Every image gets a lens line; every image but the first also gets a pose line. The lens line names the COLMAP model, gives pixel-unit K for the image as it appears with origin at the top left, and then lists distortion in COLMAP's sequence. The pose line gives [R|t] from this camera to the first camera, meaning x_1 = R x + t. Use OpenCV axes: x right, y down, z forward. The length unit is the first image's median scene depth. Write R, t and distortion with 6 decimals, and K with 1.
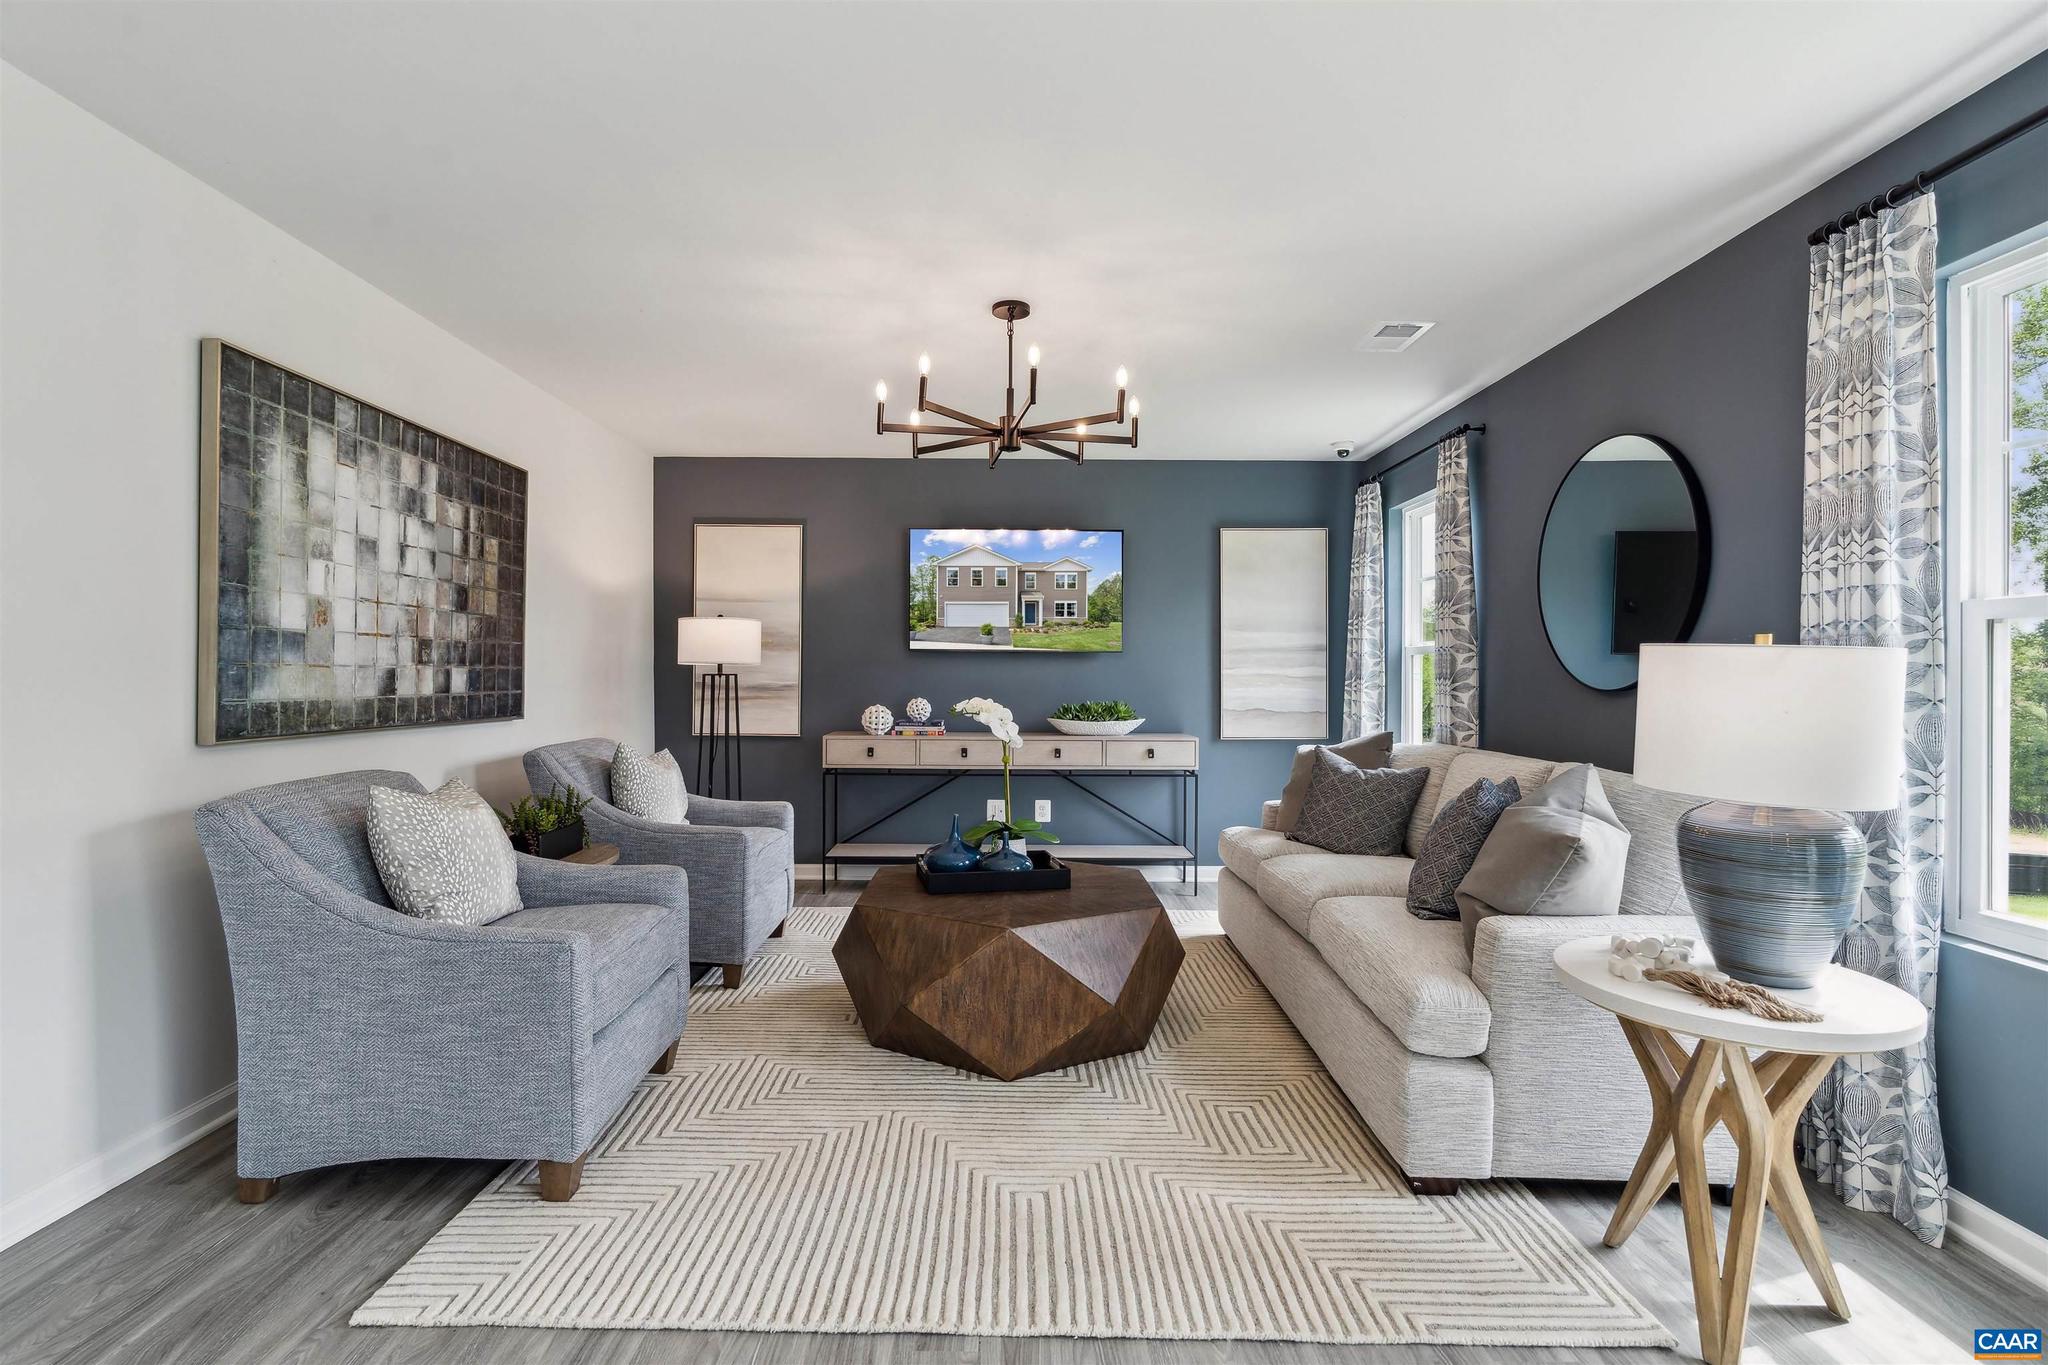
lens RADIAL K [[950.5, 0, 1019.4], [0, 950.5, 678.7], [0, 0, 1]] dist [-0.009747, 0.000842]
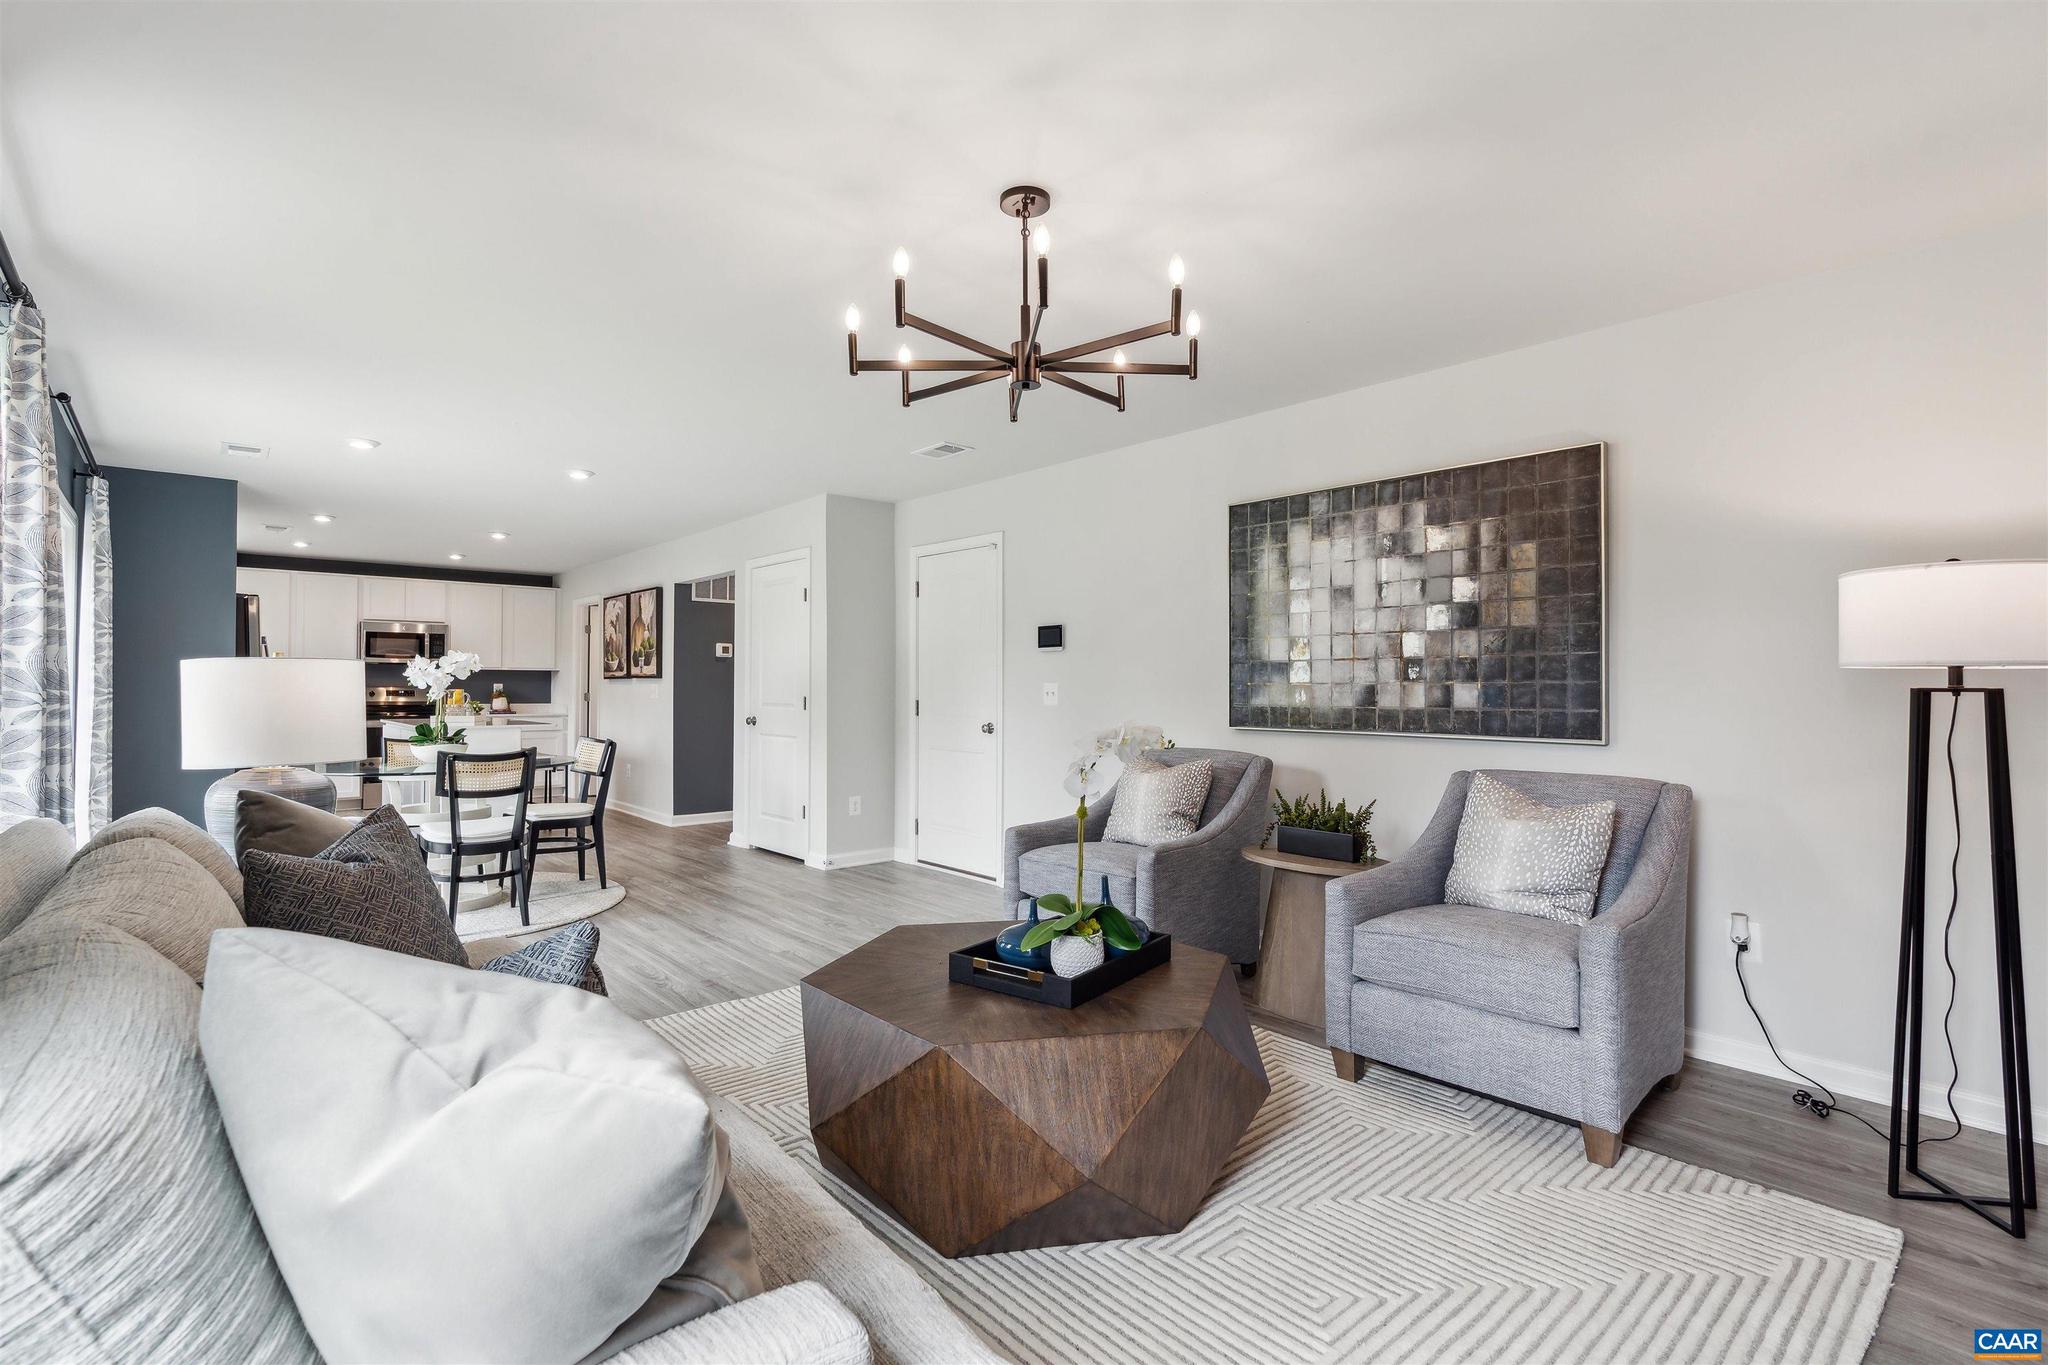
lens RADIAL K [[950.5, 0, 1019.8], [0, 950.5, 681.1], [0, 0, 1]] dist [-0.009747, 0.000842]
pose [[-0.753412, -0.010536, -0.657464, 0.480185], [-0.007849, 0.999944, -0.007030, -0.003212], [0.657501, -0.000136, -0.753453, 1.553446]]
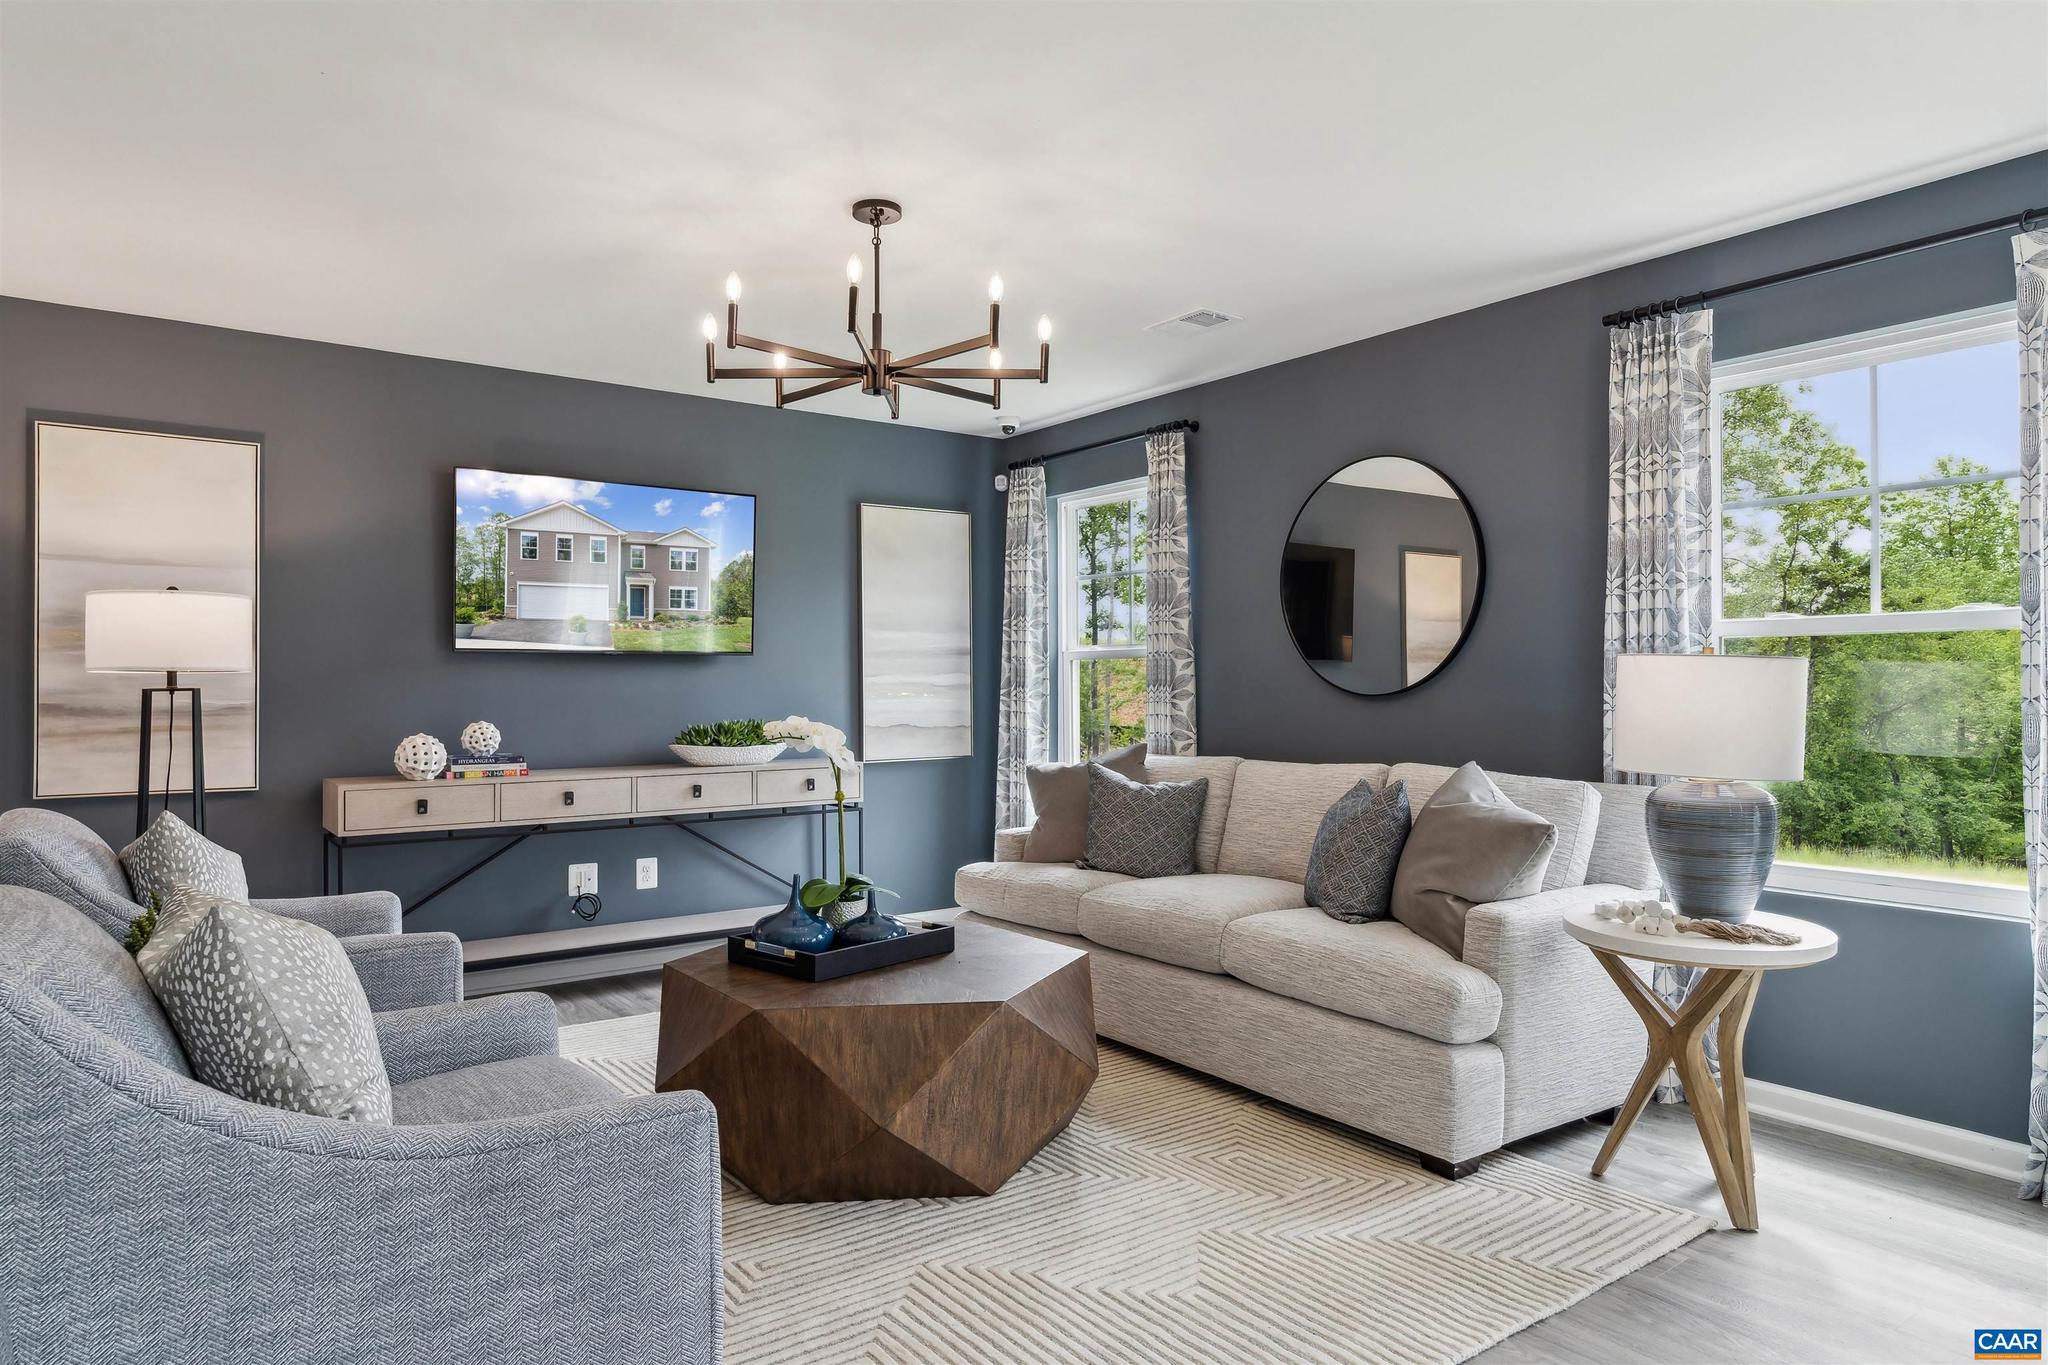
lens RADIAL K [[1222.9, 0, 1021.8], [0, 1222.9, 678.7], [0, 0, 1]] dist [-0.014827, 0.006985]
pose [[0.805771, -0.005475, 0.592202, -0.500319], [0.010477, 0.999933, -0.005011, -0.003062], [-0.592134, 0.010242, 0.805774, 0.130283]]
